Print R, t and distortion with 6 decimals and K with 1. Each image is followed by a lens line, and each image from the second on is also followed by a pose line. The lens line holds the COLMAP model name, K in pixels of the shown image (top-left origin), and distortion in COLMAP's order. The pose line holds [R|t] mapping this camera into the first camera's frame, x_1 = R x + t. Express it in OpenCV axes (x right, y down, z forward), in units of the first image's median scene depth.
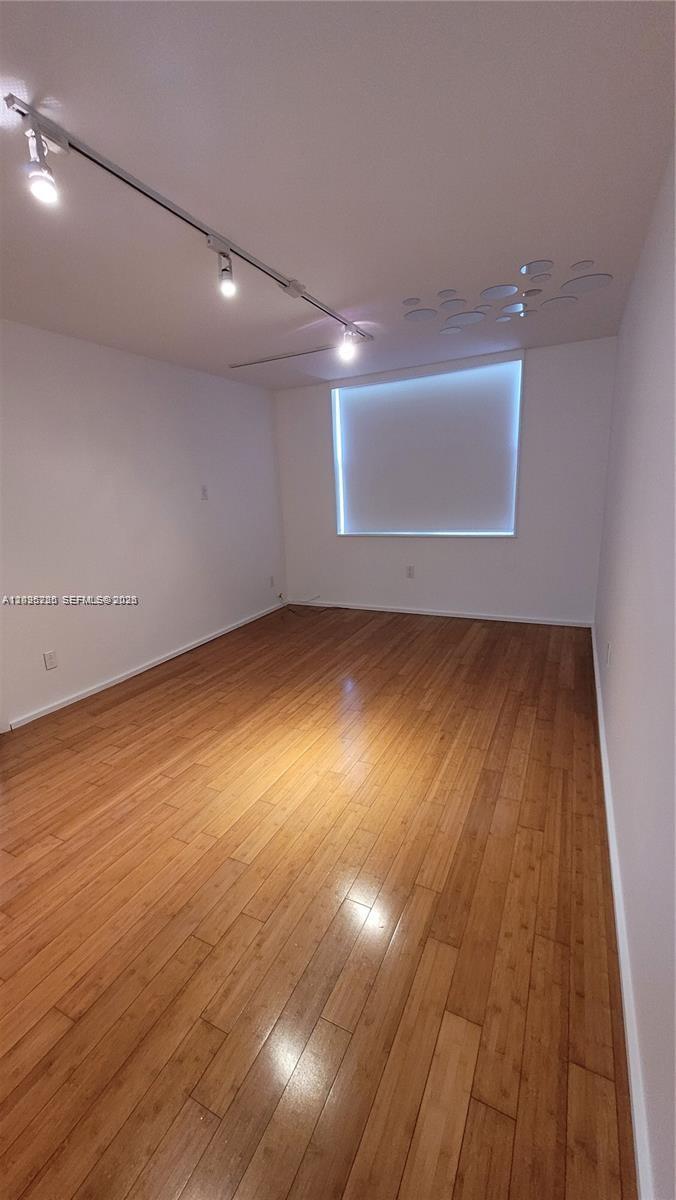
lens RADIAL K [[471.2, 0, 327.2], [0, 471.2, 595.5], [0, 0, 1]] dist [0.002675, -0.000629]
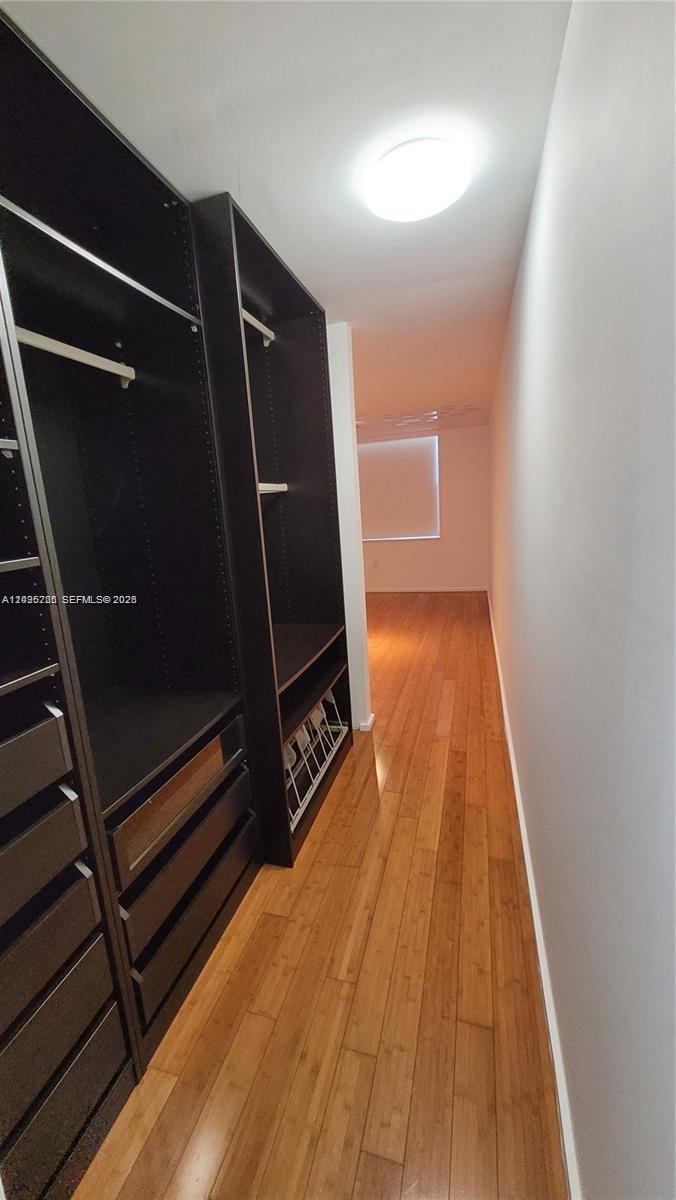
lens RADIAL K [[471.2, 0, 327.2], [0, 471.2, 595.5], [0, 0, 1]] dist [0.002675, -0.000629]
pose [[0.984209, -0.038045, 0.172873, -0.410546], [0.045926, 0.998069, -0.041820, 0.180328], [-0.170948, 0.049100, 0.984056, -0.776864]]
